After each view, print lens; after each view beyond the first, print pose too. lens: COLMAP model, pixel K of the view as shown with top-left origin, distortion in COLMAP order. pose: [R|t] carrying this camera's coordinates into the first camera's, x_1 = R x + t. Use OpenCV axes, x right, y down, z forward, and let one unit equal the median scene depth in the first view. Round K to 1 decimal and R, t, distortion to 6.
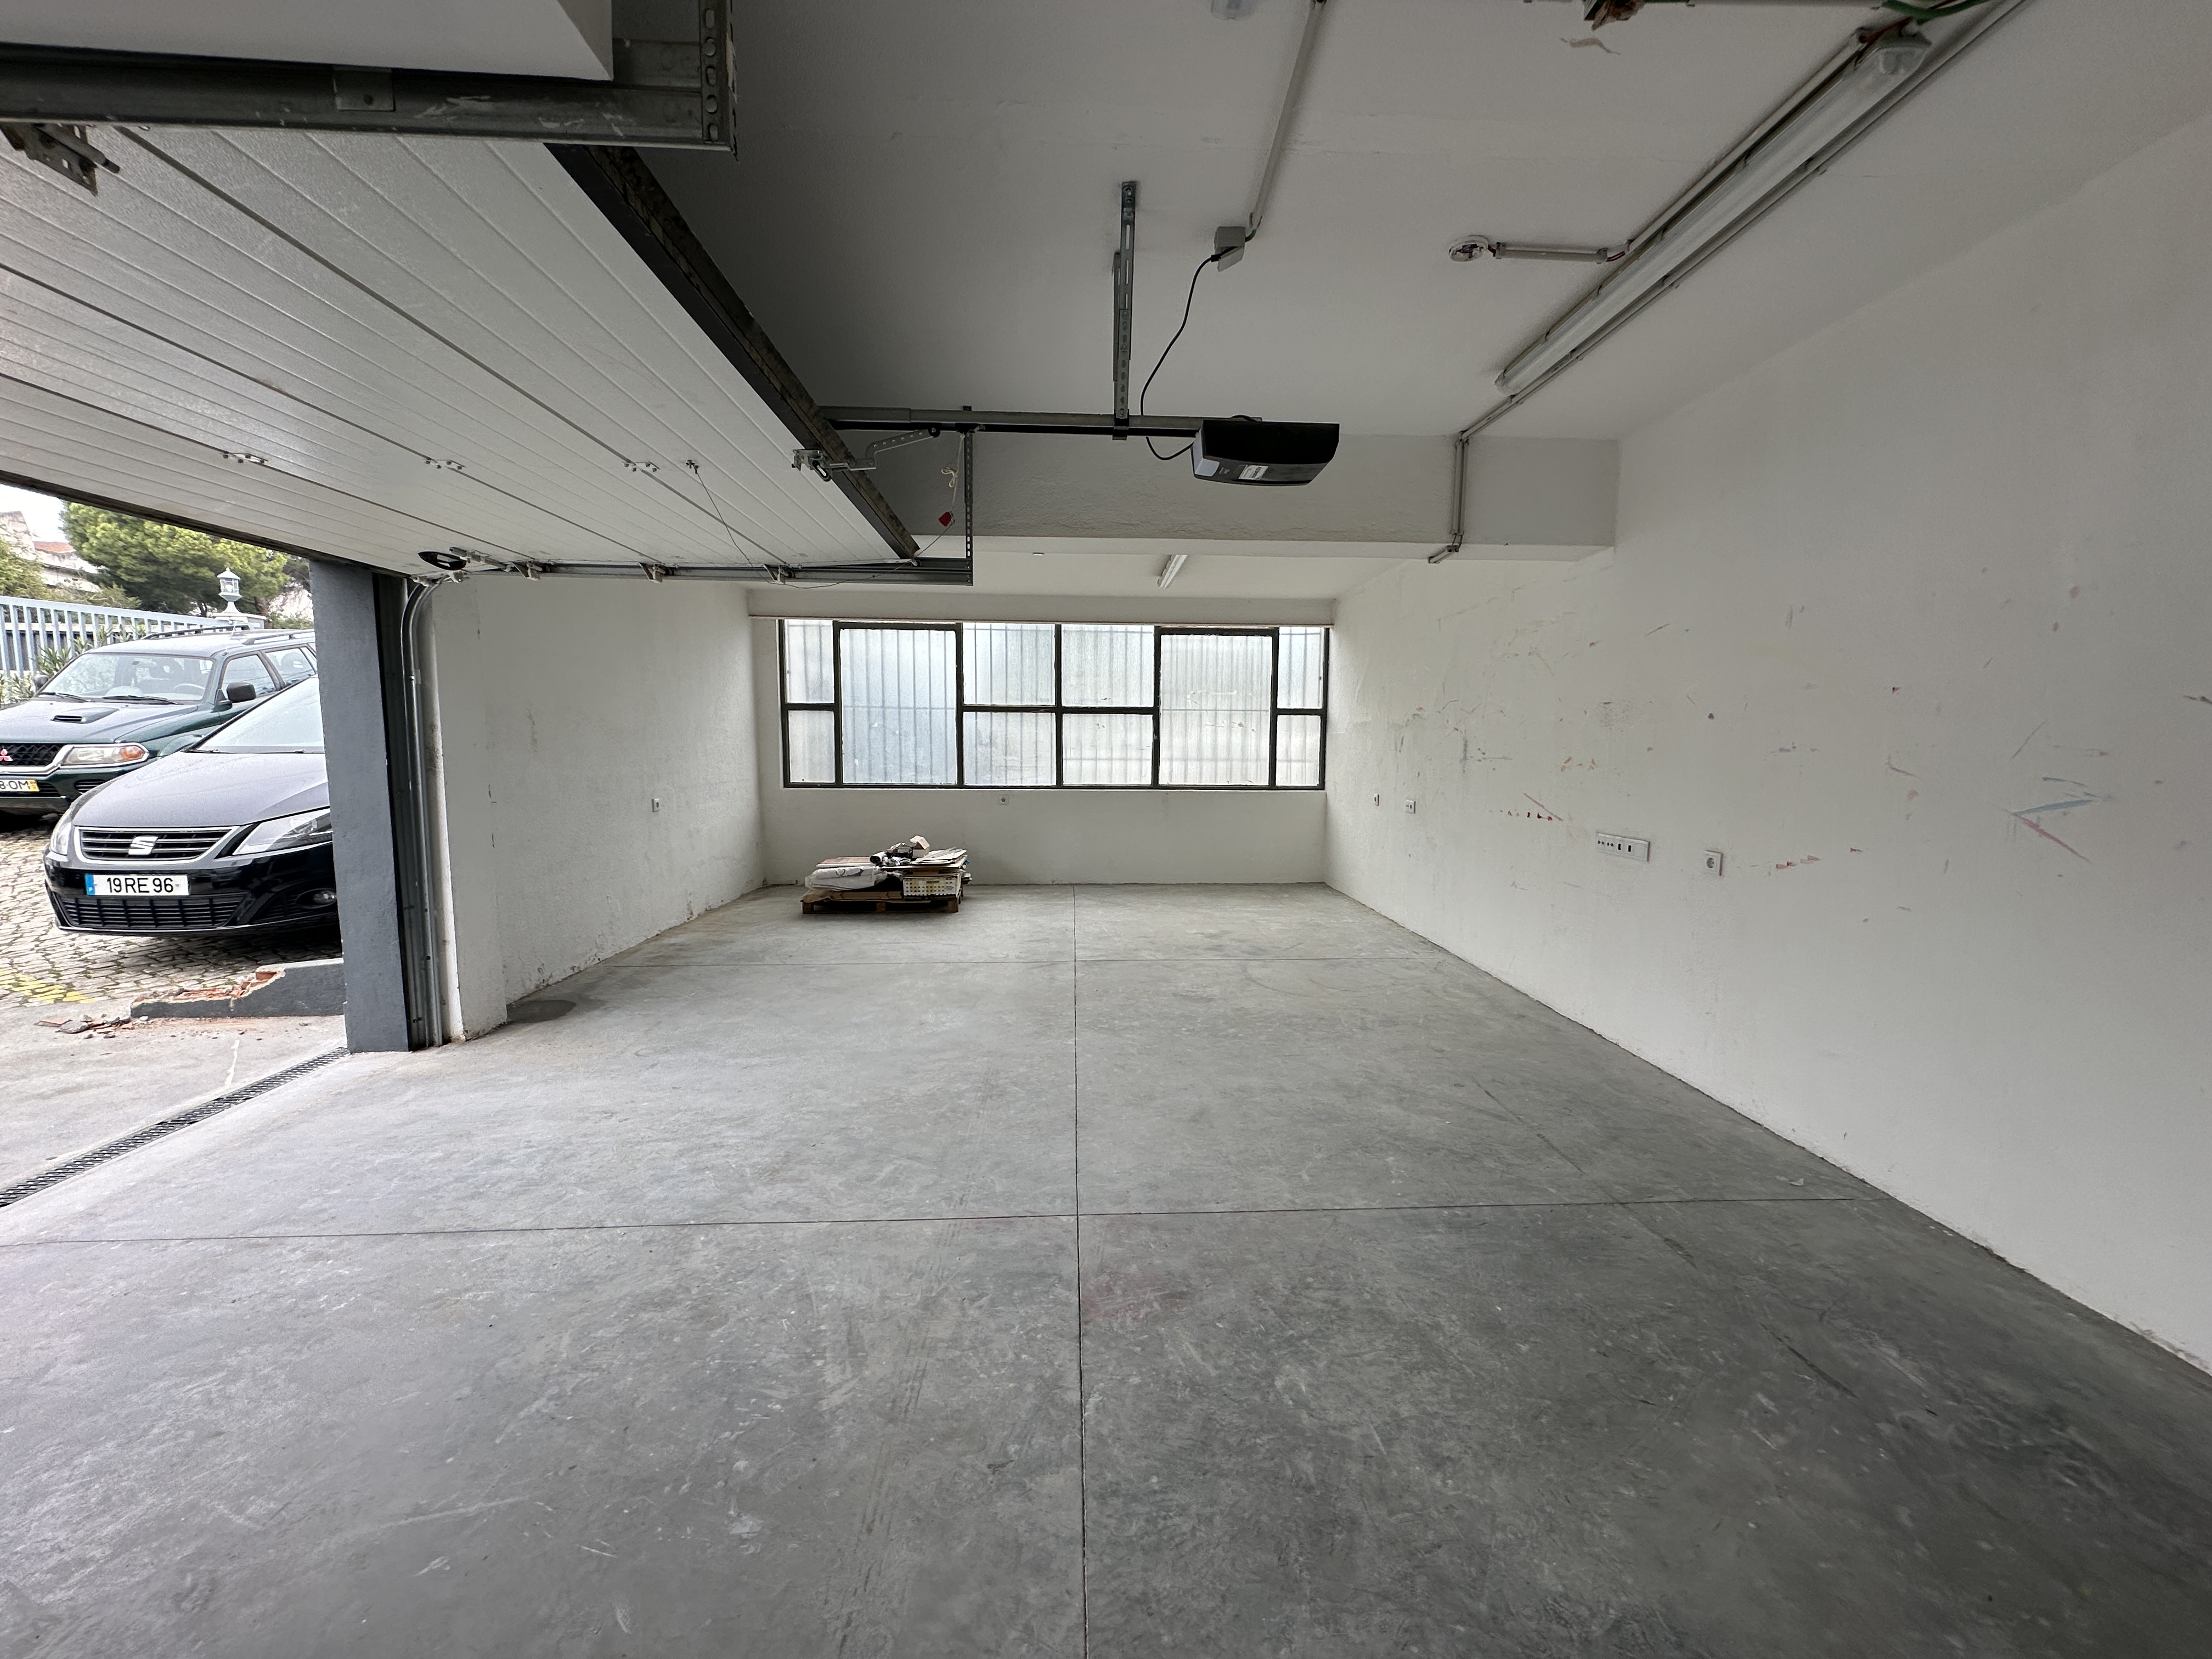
lens RADIAL K [[879.2, 0, 1107.9], [0, 879.2, 830.2], [0, 0, 1]] dist [-0.001053, 0.000117]
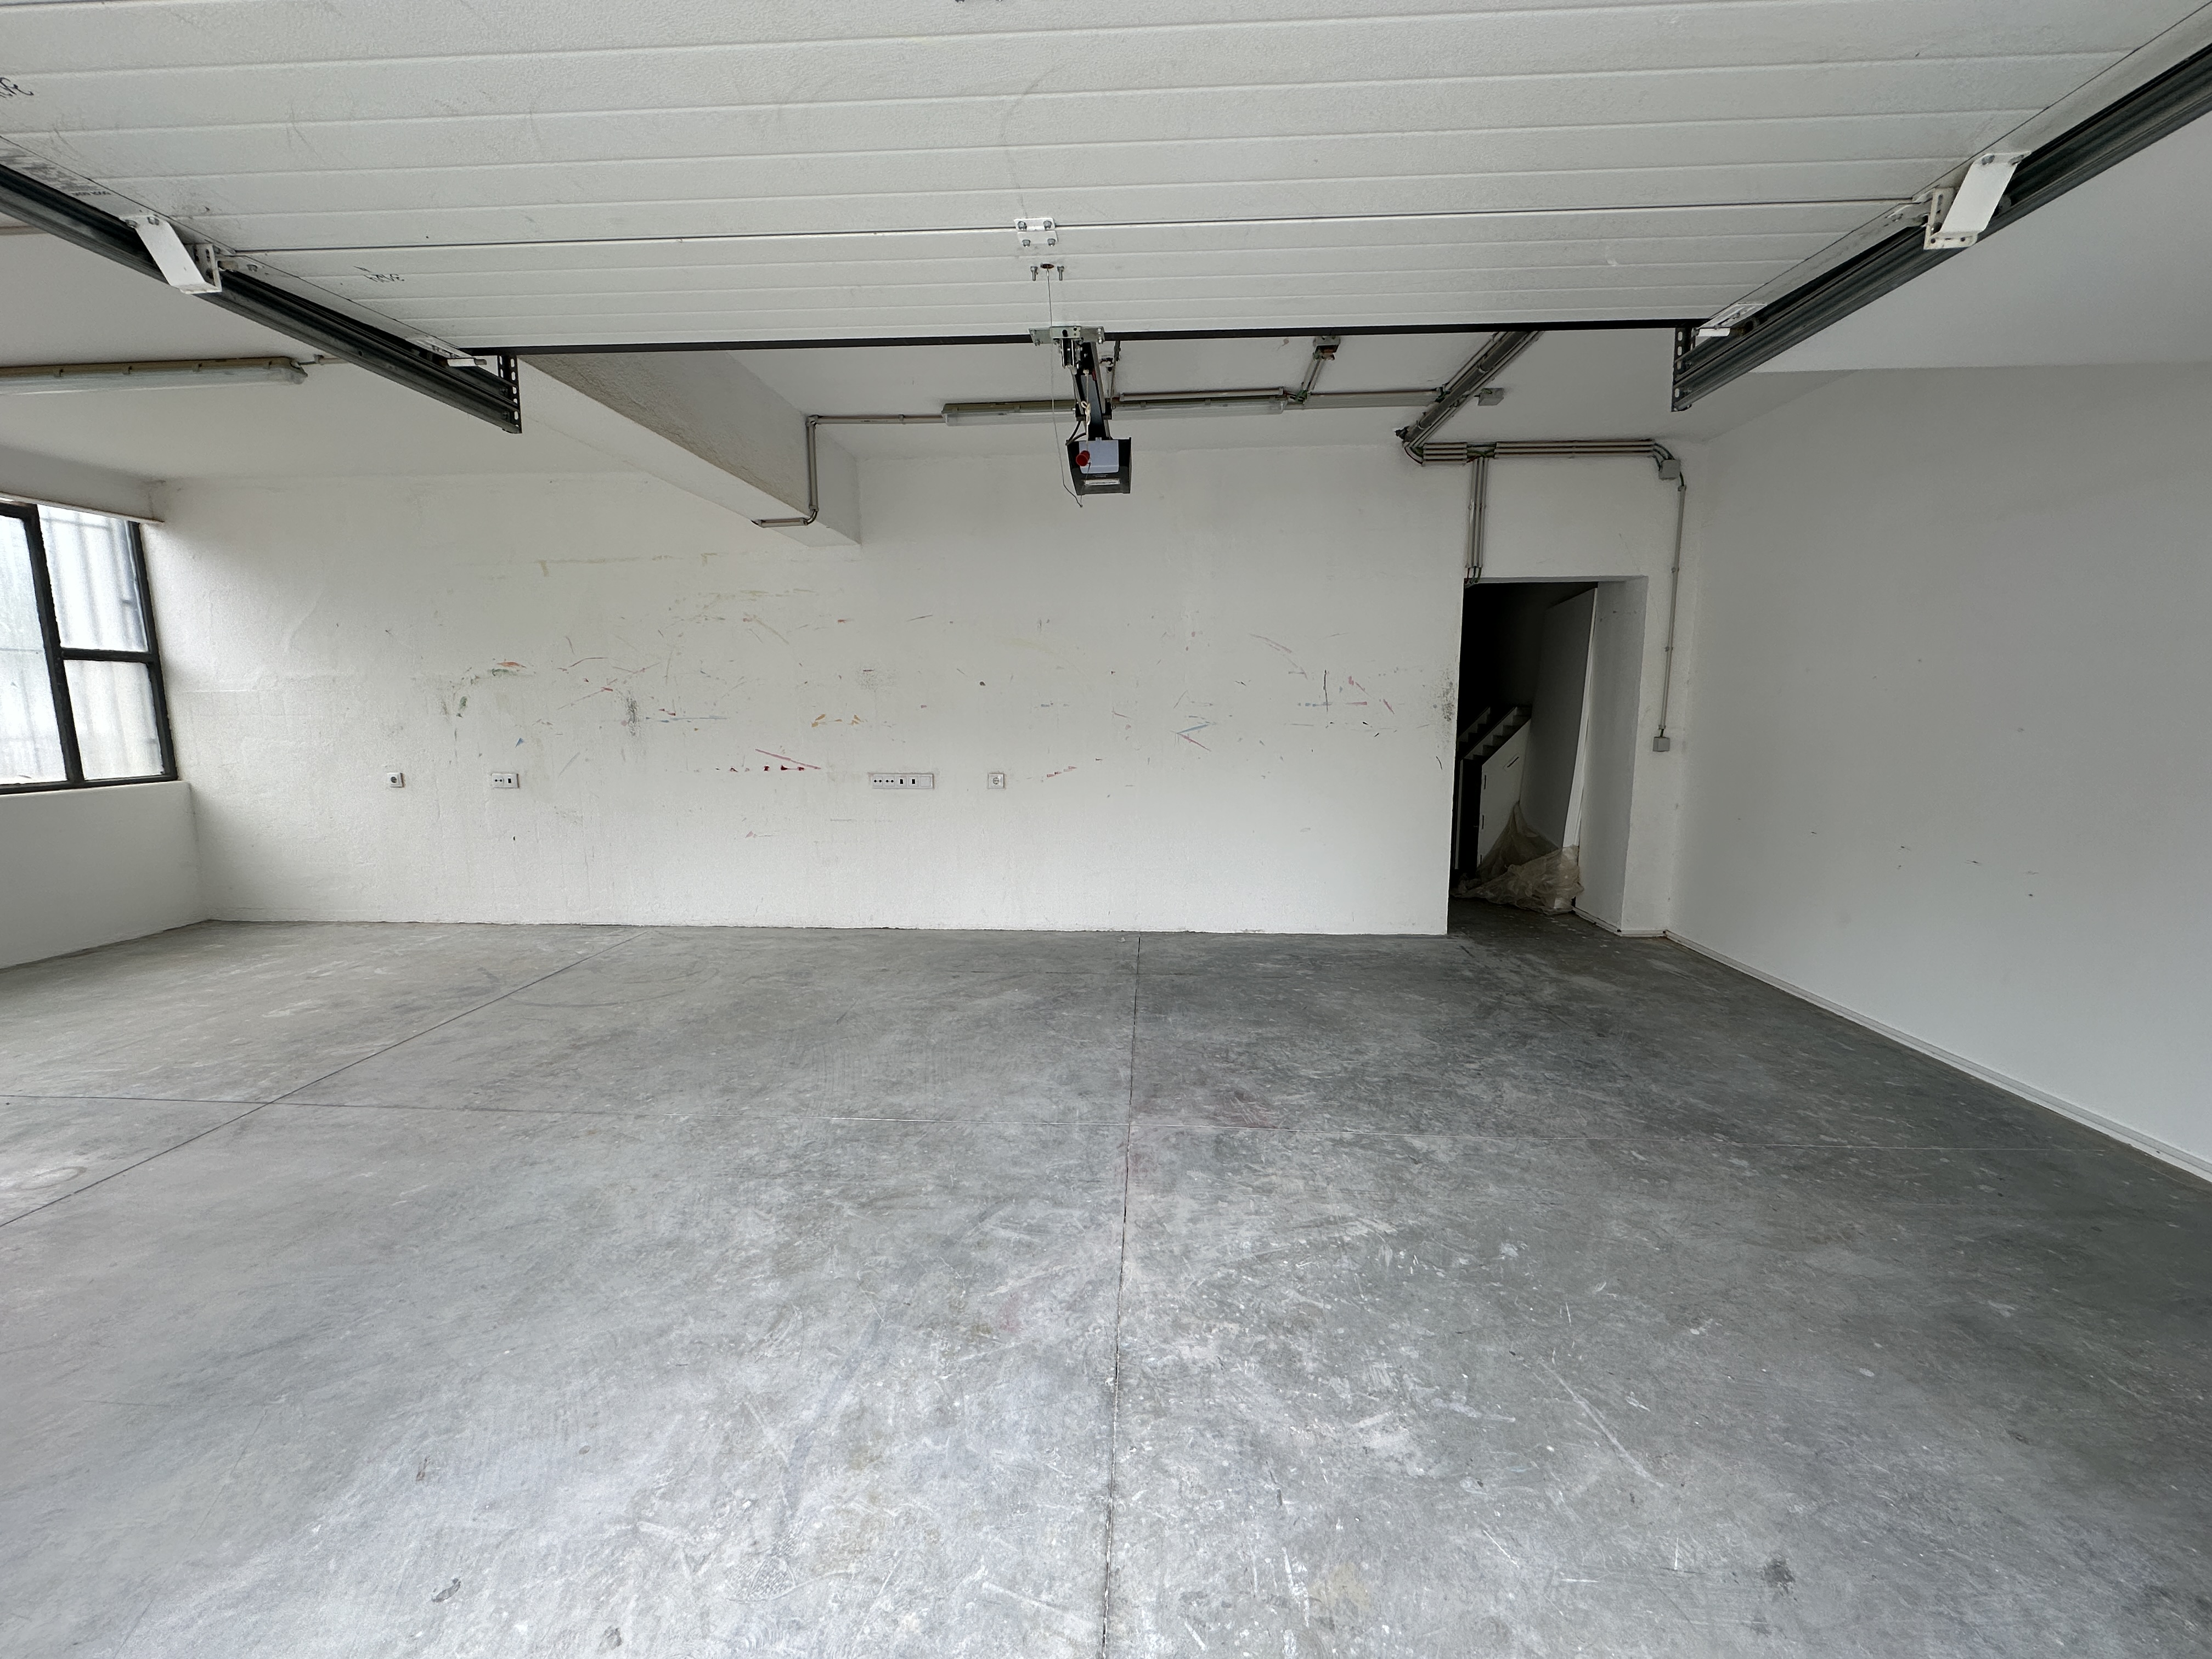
lens RADIAL K [[879.2, 0, 1107.9], [0, 879.2, 830.2], [0, 0, 1]] dist [-0.001053, 0.000117]
pose [[0.105024, -0.148196, 0.983366, -0.837500], [0.104086, 0.985041, 0.137332, -0.070199], [-0.989008, 0.087932, 0.118878, 0.662313]]
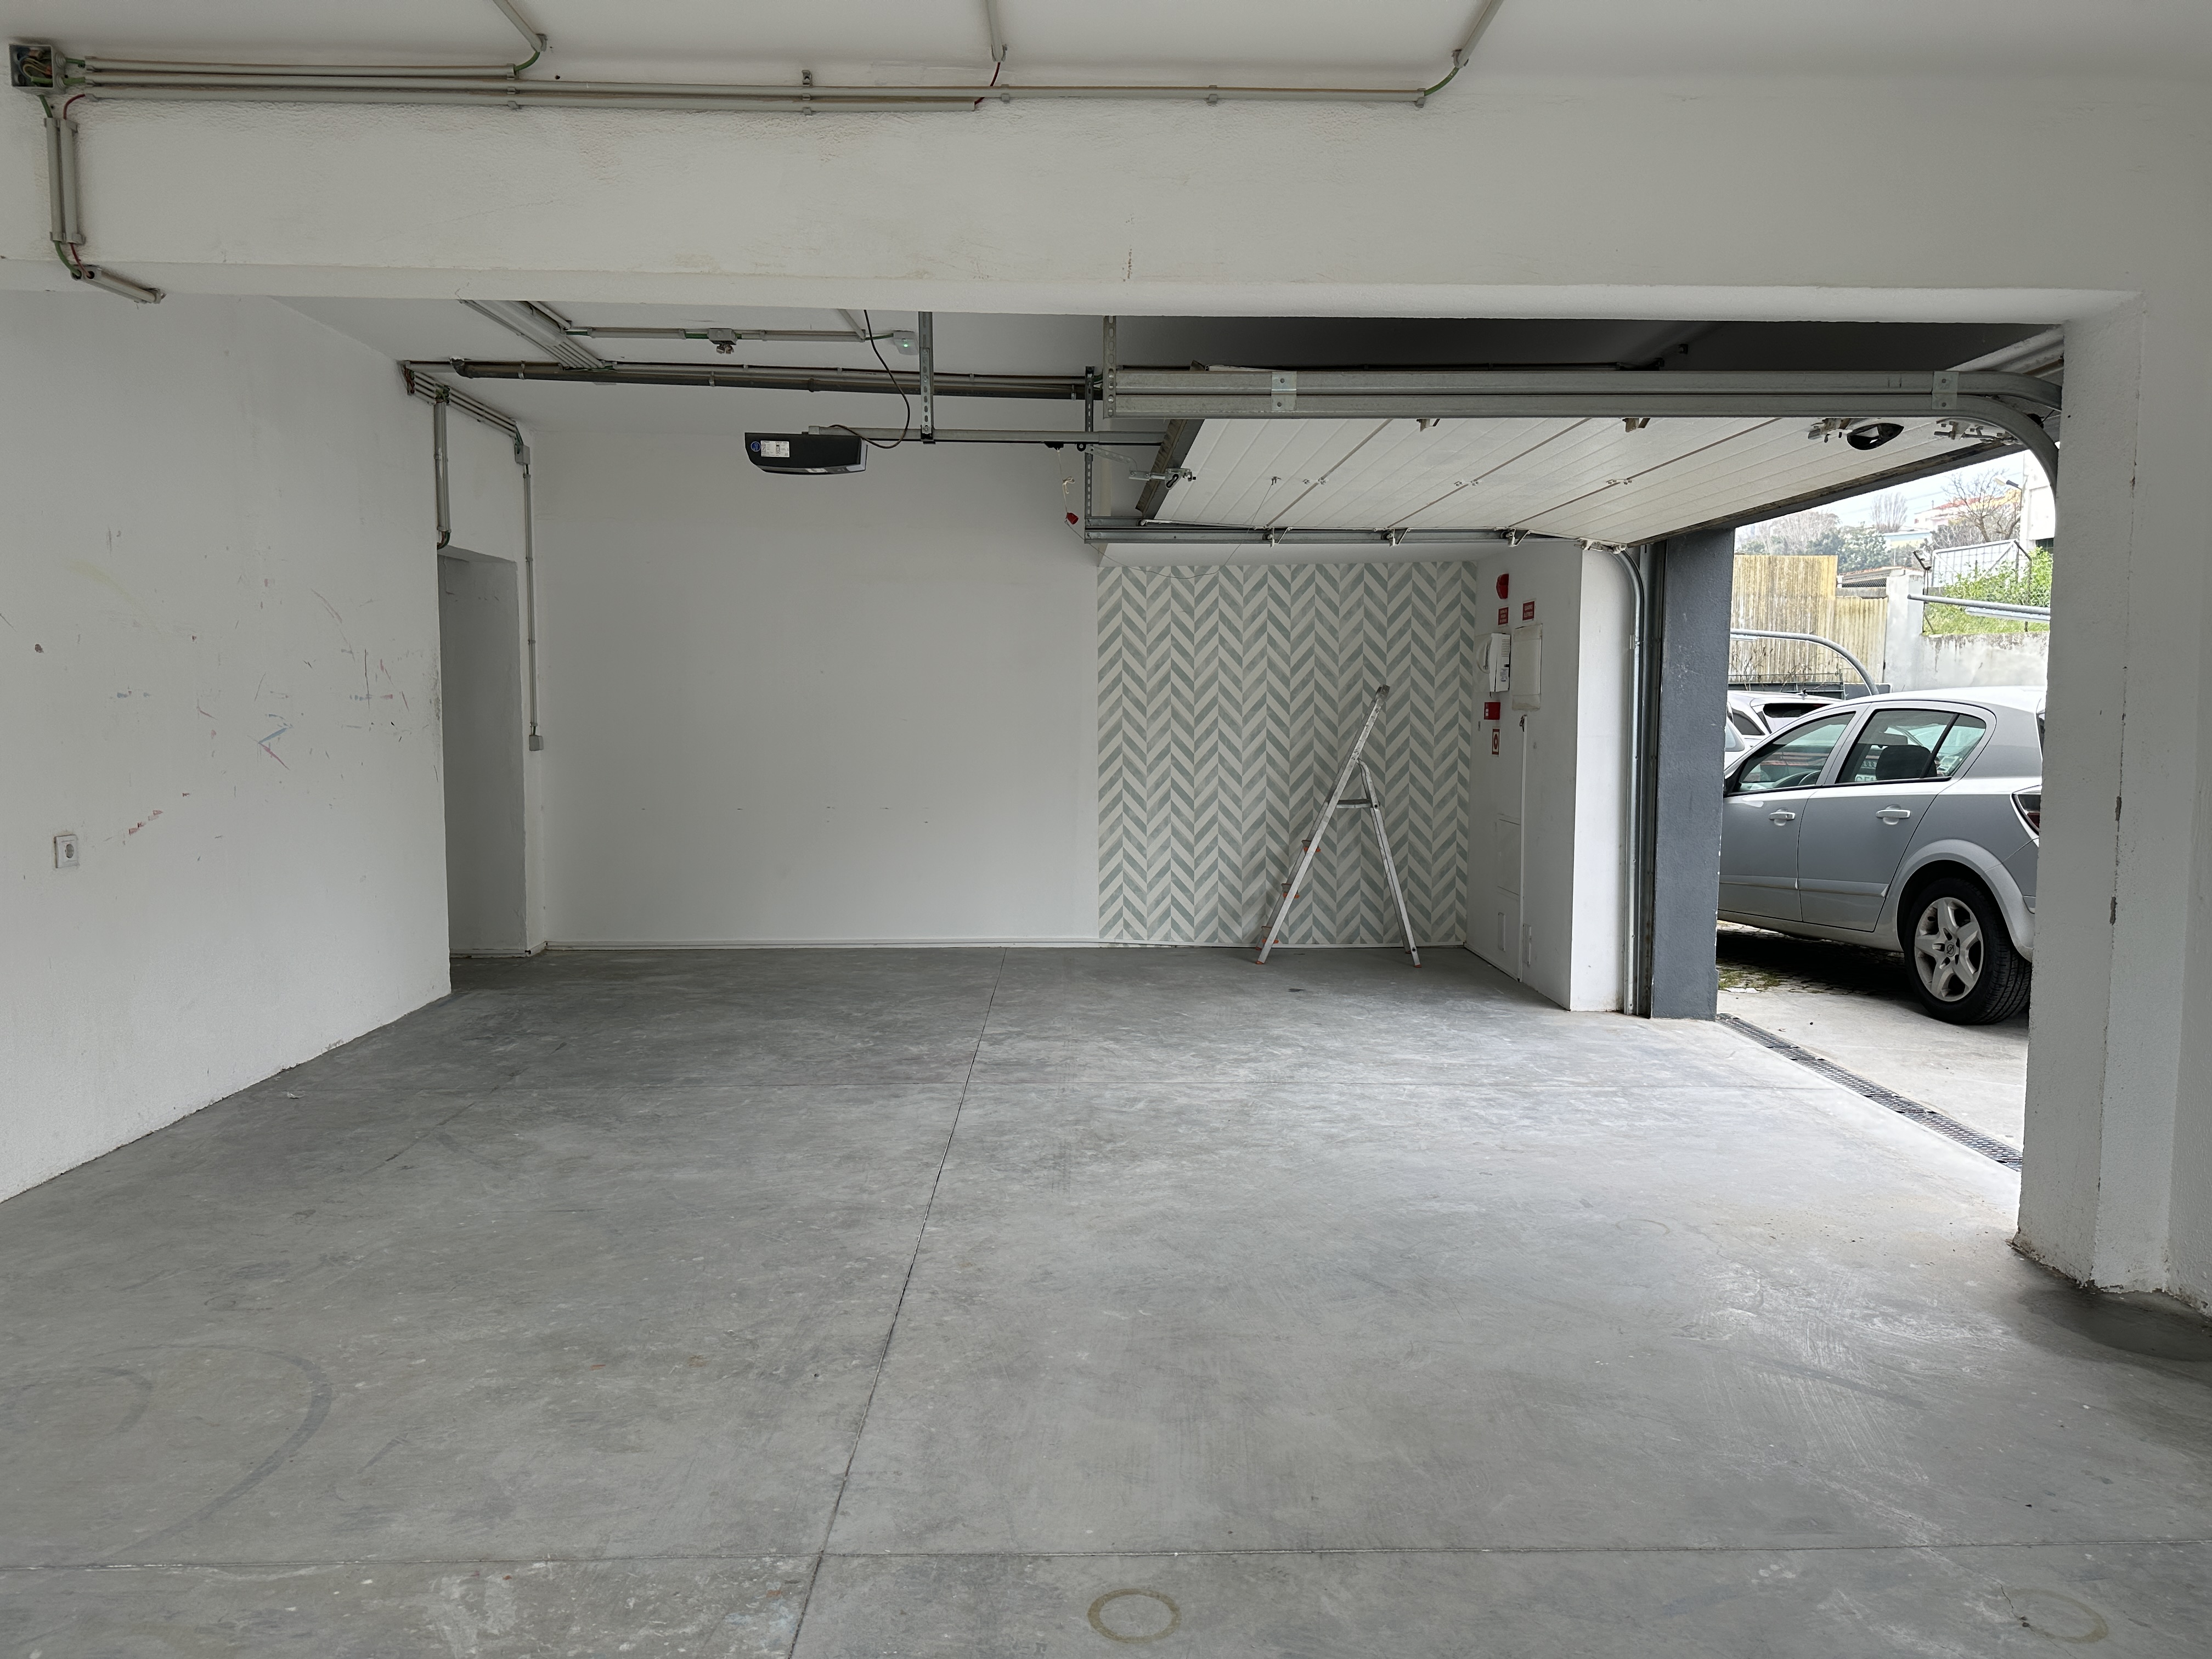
lens RADIAL K [[1530.6, 0, 1097.5], [0, 1530.6, 831.6], [0, 0, 1]] dist [0.124951, -0.183304]
pose [[-0.999479, -0.013849, 0.029154, -0.212037], [-0.008320, 0.983289, 0.181863, -0.230713], [-0.031186, 0.181525, -0.982892, 2.340768]]
